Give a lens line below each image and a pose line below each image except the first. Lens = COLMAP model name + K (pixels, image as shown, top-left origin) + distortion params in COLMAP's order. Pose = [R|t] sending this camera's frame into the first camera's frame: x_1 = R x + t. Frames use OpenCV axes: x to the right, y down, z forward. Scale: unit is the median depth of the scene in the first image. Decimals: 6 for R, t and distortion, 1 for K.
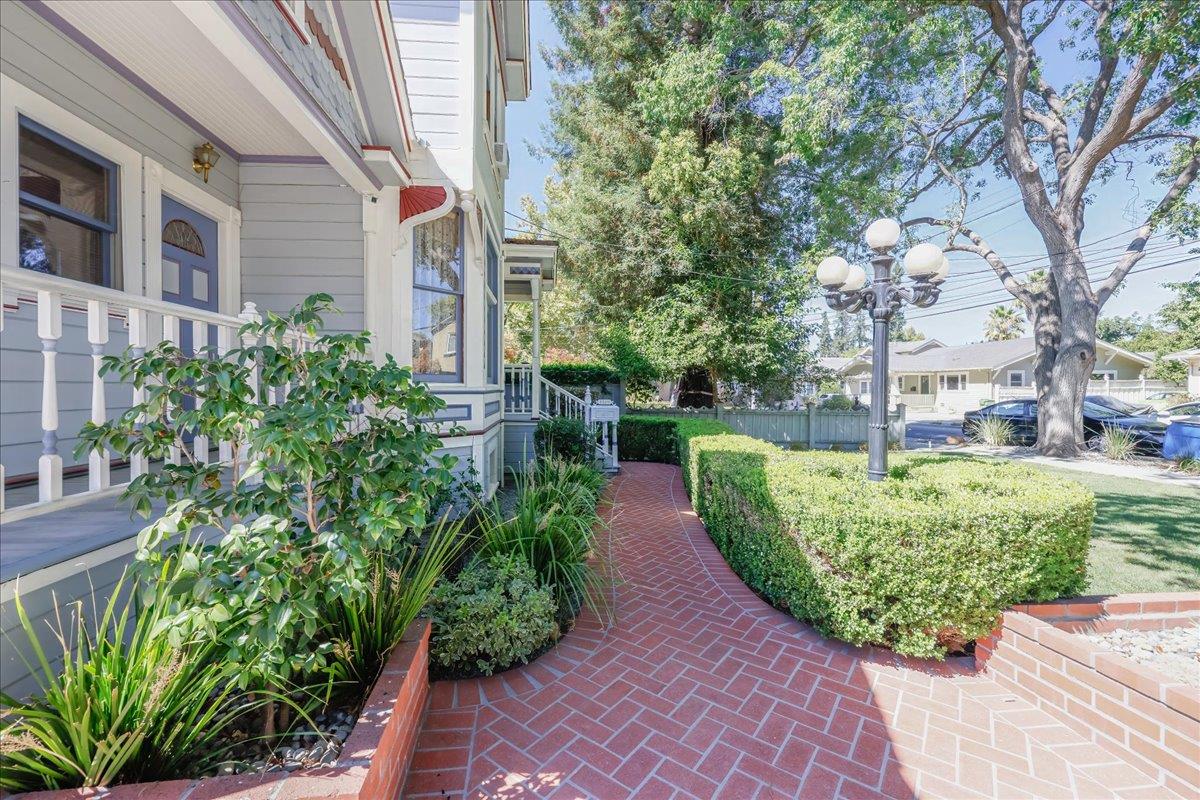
lens RADIAL K [[508.4, 0, 600.0], [0, 508.4, 400.0], [0, 0, 1]] dist [-0.001665, -0.000118]
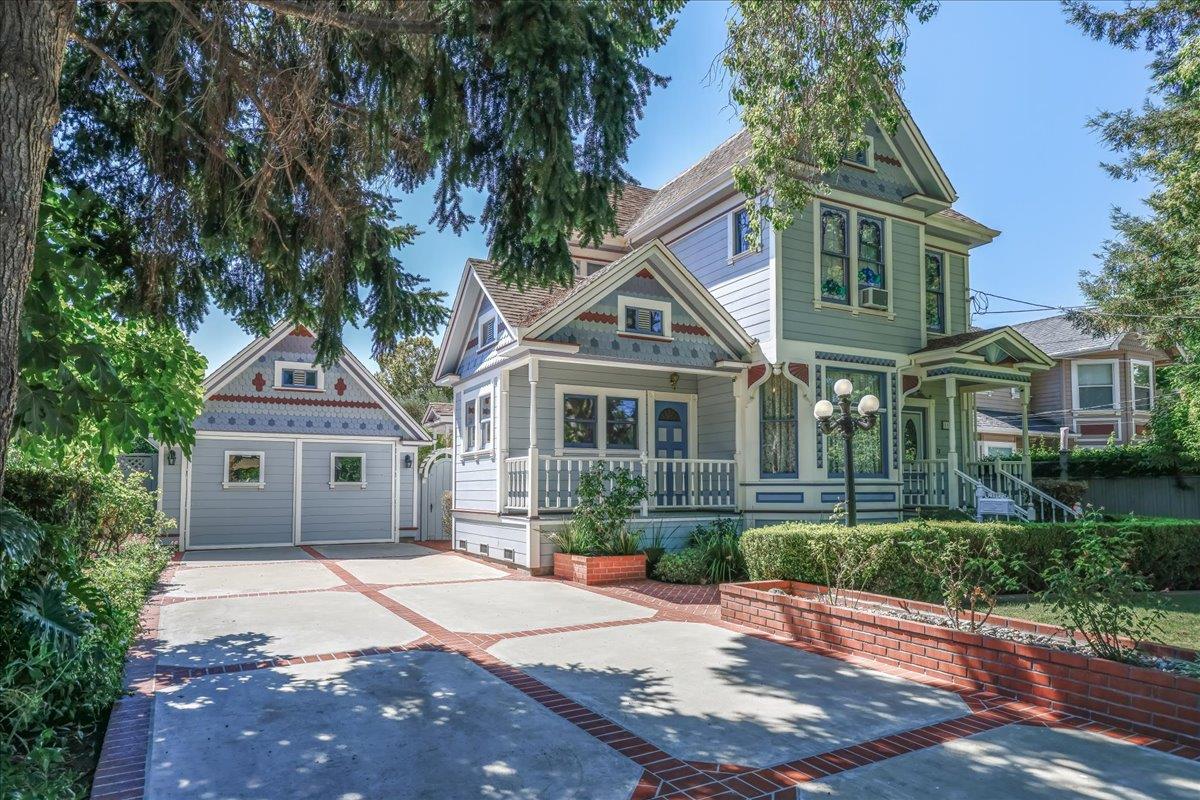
lens RADIAL K [[700.7, 0, 601.8], [0, 700.7, 457.6], [0, 0, 1]] dist [-0.002326, -0.000281]
pose [[0.387427, -0.035092, -0.921232, 1.632679], [-0.014388, 0.998923, -0.044102, 0.006727], [0.921788, 0.030341, 0.386505, -0.400442]]
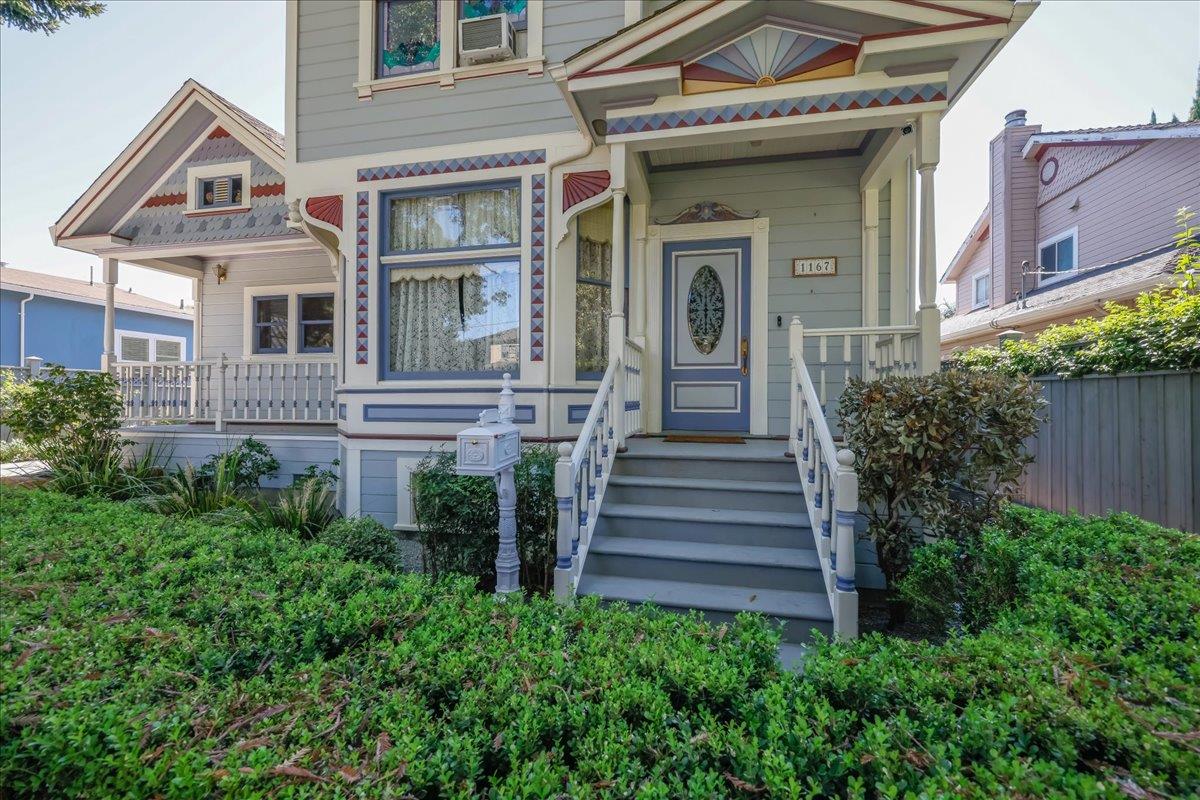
lens RADIAL K [[508.4, 0, 600.0], [0, 508.4, 400.0], [0, 0, 1]] dist [-0.001665, -0.000118]
pose [[-0.310016, -0.006804, -0.950707, 0.565438], [-0.022087, 0.999756, 0.000047, -0.012201], [0.950475, 0.021013, -0.310091, 1.970359]]
